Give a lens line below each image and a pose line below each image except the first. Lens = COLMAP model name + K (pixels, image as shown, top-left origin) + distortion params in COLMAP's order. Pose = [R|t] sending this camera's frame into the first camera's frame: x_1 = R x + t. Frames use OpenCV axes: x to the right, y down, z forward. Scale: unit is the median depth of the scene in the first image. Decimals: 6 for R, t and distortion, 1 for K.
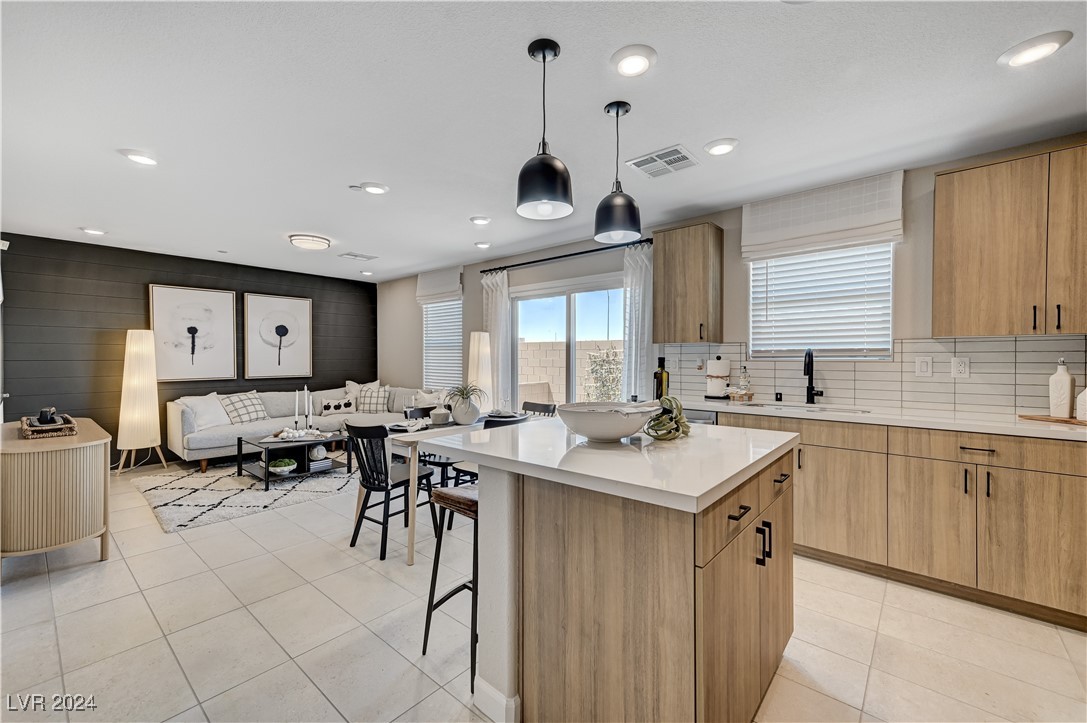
lens RADIAL K [[453.8, 0, 537.8], [0, 453.8, 356.5], [0, 0, 1]] dist [0.024279, 0.001101]
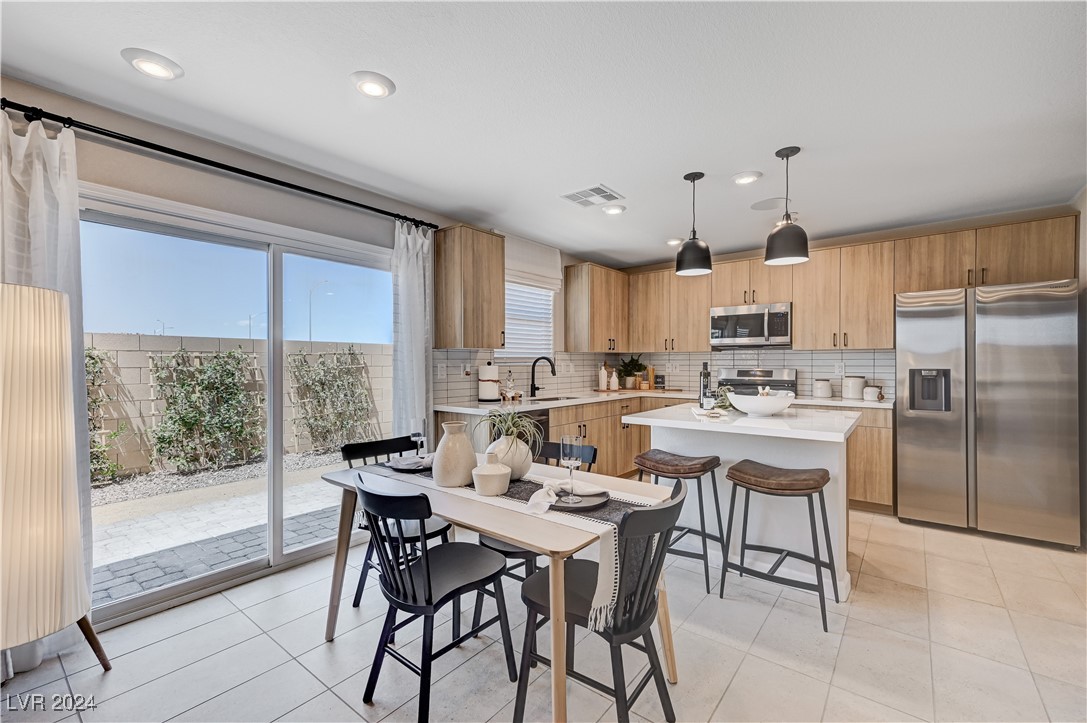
lens RADIAL K [[453.8, 0, 558.1], [0, 453.8, 364.8], [0, 0, 1]] dist [0.024279, 0.001101]
pose [[-0.065398, -0.004765, 0.997848, -0.522199], [0.000773, 0.999988, 0.004826, 0.000769], [-0.997859, 0.001087, -0.065394, 0.686167]]
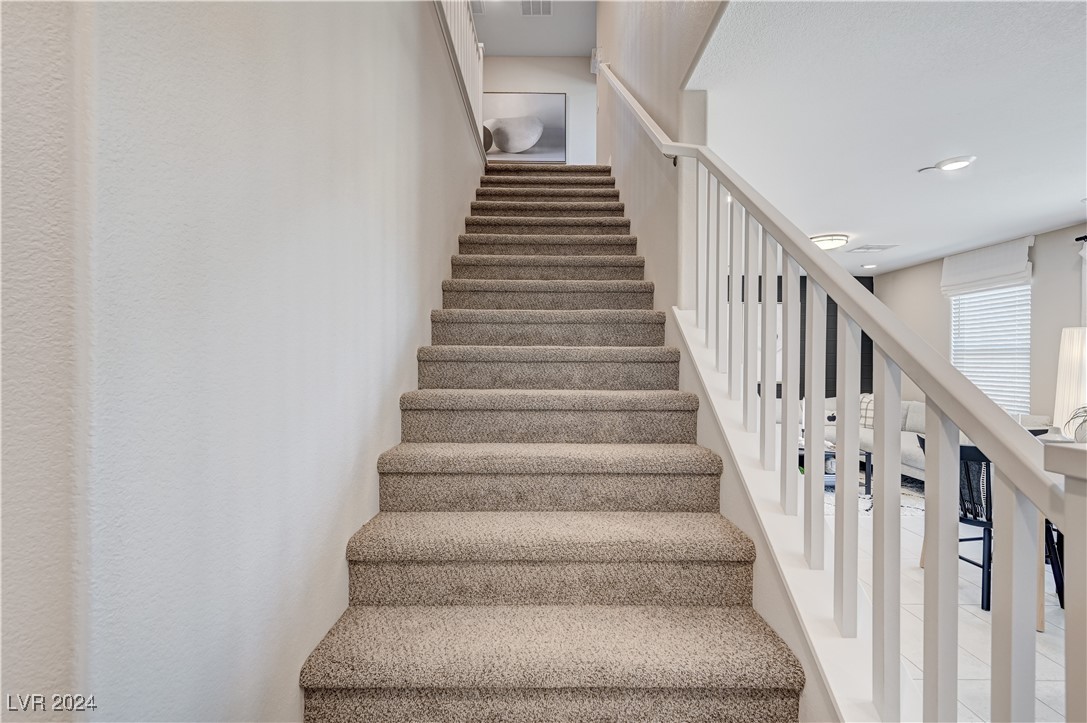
lens RADIAL K [[489.7, 0, 535.3], [0, 489.7, 359.8], [0, 0, 1]] dist [-0.003276, 0.001677]
pose [[0.663785, 0.001578, -0.747922, -0.132322], [-0.004564, 0.999988, -0.001941, -0.000707], [0.747910, 0.004702, 0.663784, -0.115317]]
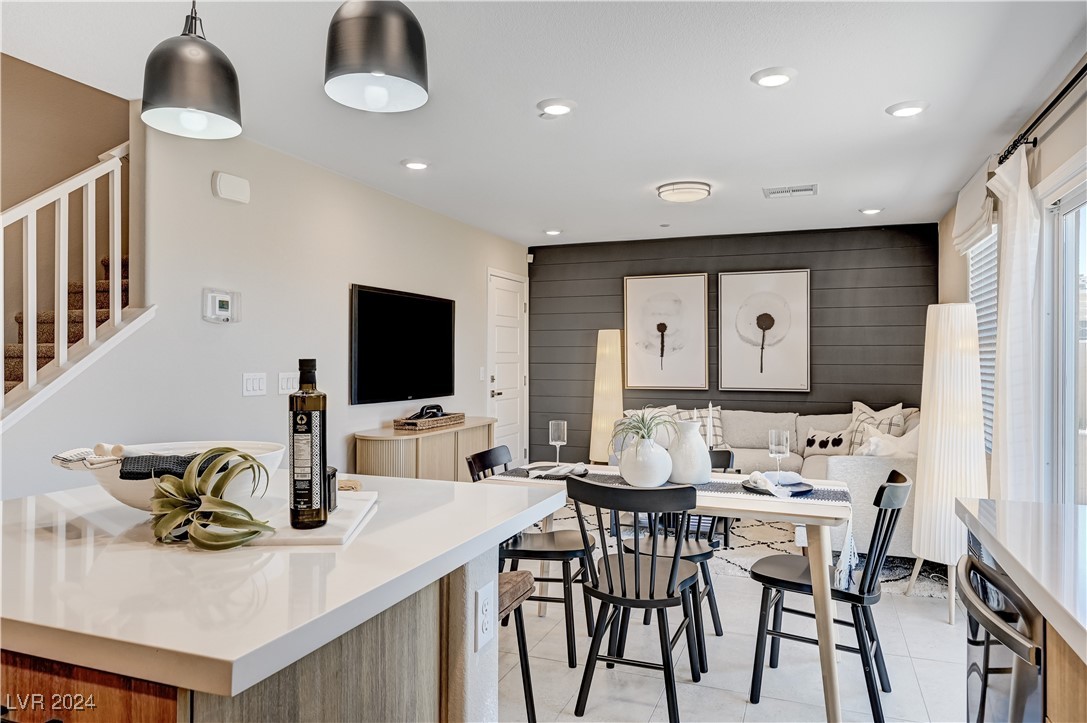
lens RADIAL K [[713.0, 0, 545.2], [0, 713.0, 359.0], [0, 0, 1]] dist [0.011535, -0.001603]
pose [[0.346080, 0.000324, -0.938205, 0.410151], [-0.002876, 0.999996, -0.000716, 0.000614], [0.938200, 0.002946, 0.346080, 0.421303]]
